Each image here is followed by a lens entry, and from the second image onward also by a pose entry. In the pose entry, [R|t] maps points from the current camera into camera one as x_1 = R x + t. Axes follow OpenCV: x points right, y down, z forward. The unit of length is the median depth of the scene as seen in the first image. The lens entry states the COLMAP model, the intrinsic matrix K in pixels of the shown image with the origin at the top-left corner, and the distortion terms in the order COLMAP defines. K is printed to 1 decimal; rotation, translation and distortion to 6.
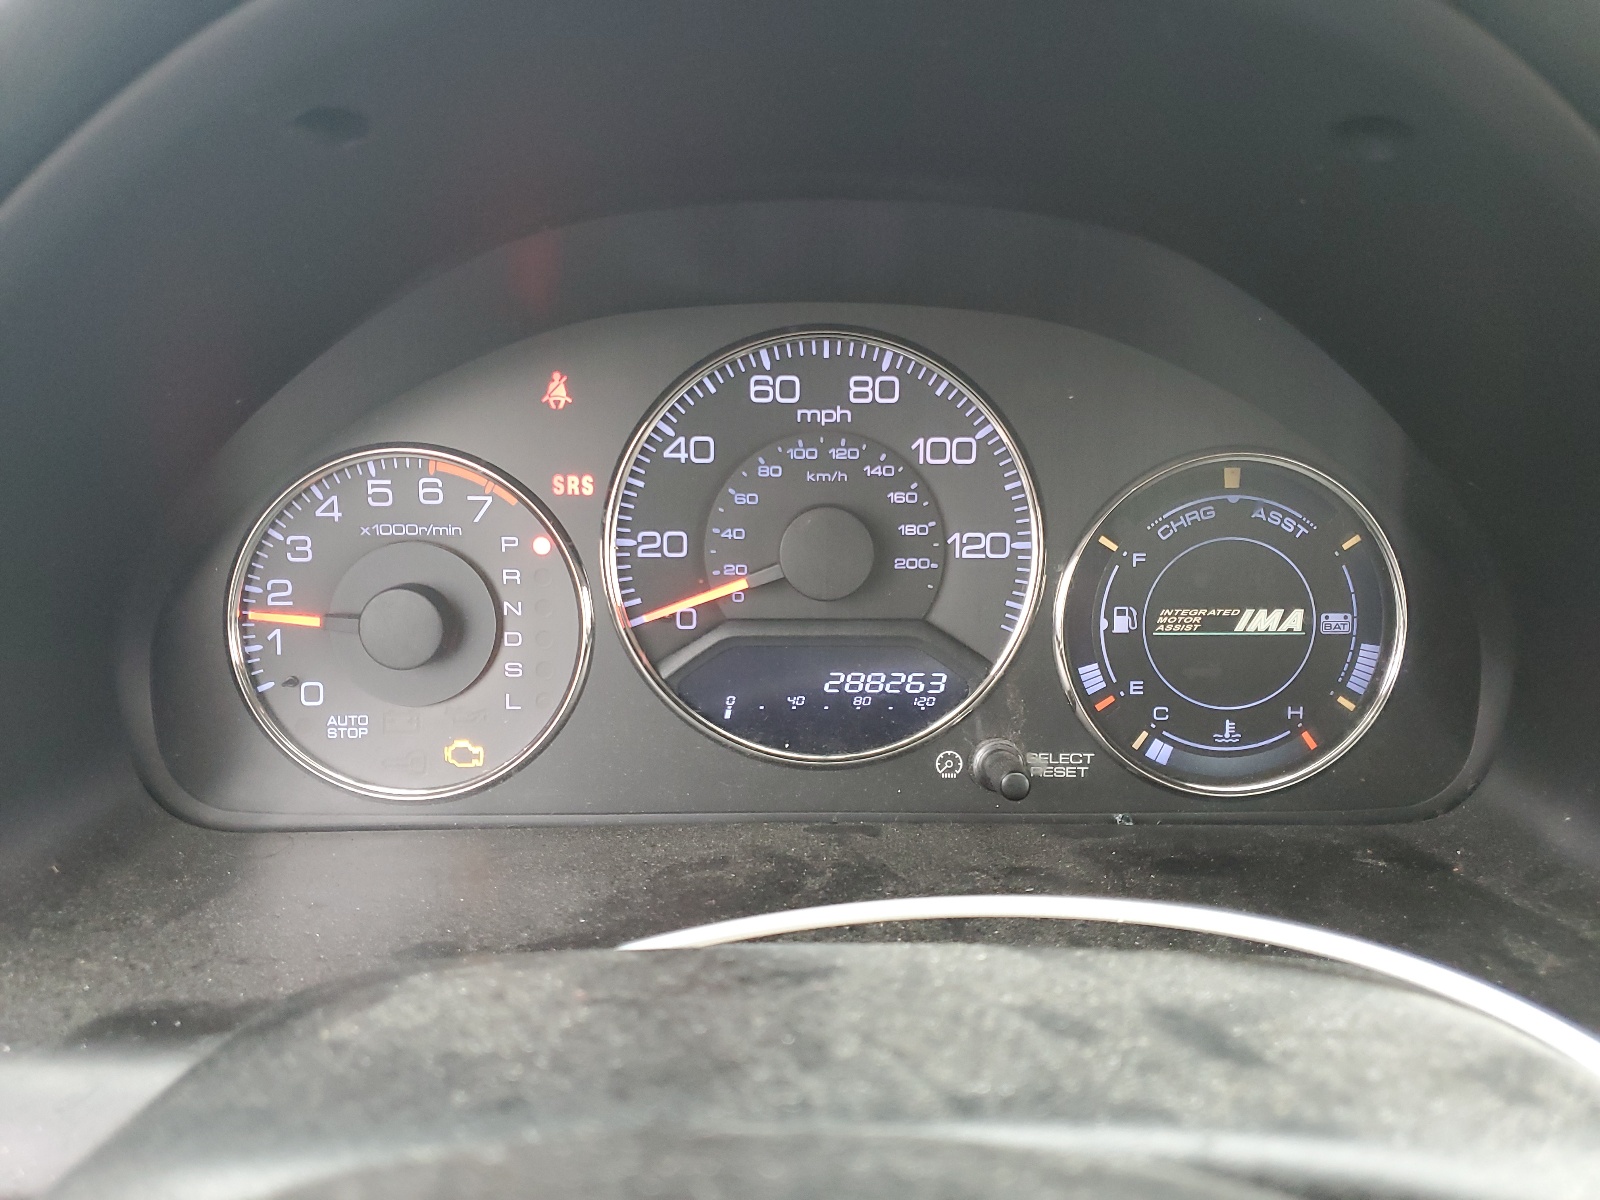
lens RADIAL K [[1209.6, 0, 800.8], [0, 1209.6, 598.8], [0, 0, 1]] dist [-0.000541, -0.001531]
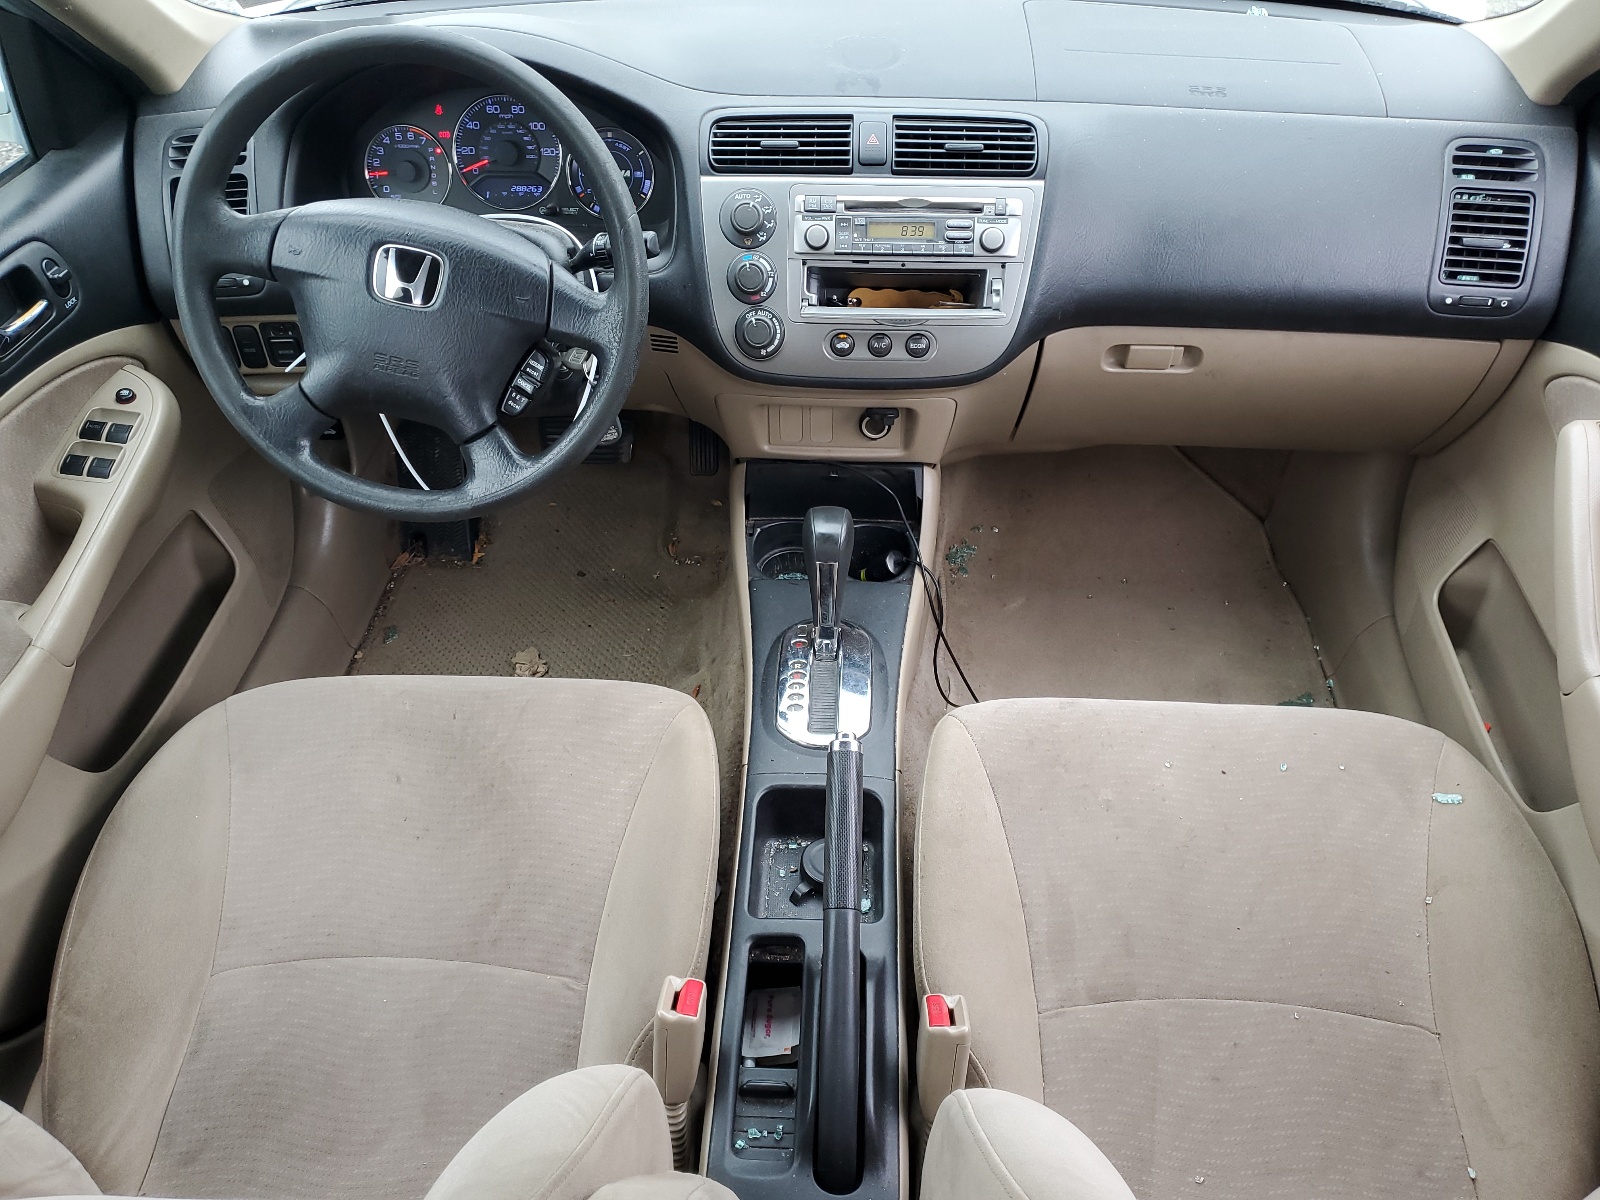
lens RADIAL K [[1209.6, 0, 799.5], [0, 1209.6, 601.0], [0, 0, 1]] dist [-0.000541, -0.001531]
pose [[0.996032, 0.040307, -0.079343, 1.345694], [-0.019548, 0.968870, 0.246797, 0.387243], [0.086821, -0.244267, 0.965813, -3.107706]]
